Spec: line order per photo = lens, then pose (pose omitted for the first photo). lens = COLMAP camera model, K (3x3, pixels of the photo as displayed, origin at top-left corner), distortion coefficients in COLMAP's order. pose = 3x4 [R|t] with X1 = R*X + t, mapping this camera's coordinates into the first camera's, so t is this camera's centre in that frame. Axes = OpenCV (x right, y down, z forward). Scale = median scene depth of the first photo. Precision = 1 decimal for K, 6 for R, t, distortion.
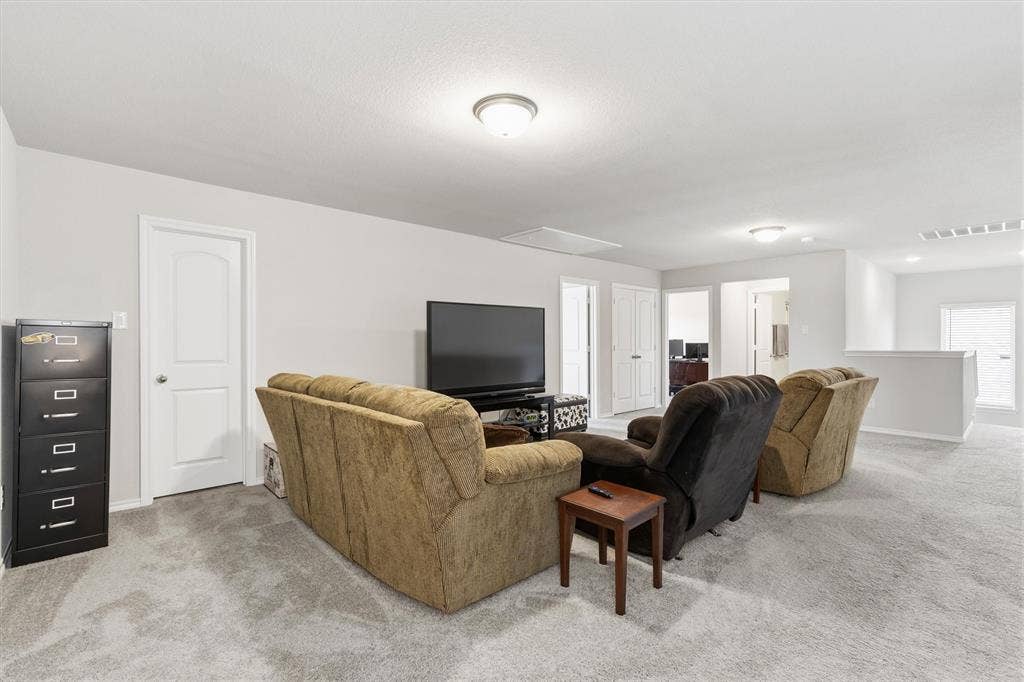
lens RADIAL K [[462.1, 0, 511.8], [0, 462.1, 341.4], [0, 0, 1]] dist [0.000363, -0.000471]
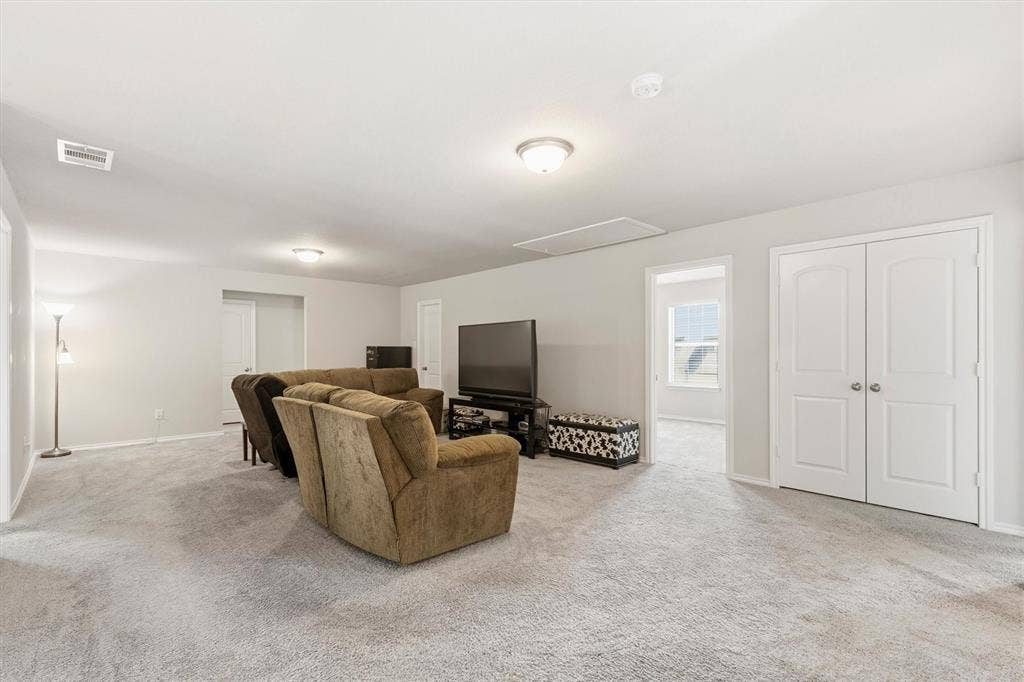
lens RADIAL K [[462.1, 0, 511.6], [0, 462.1, 346.4], [0, 0, 1]] dist [0.000363, -0.000471]
pose [[0.003770, -0.007426, -0.999965, 0.986831], [0.004363, 0.999963, -0.007409, -0.007439], [0.999983, -0.004335, 0.003802, 0.868996]]
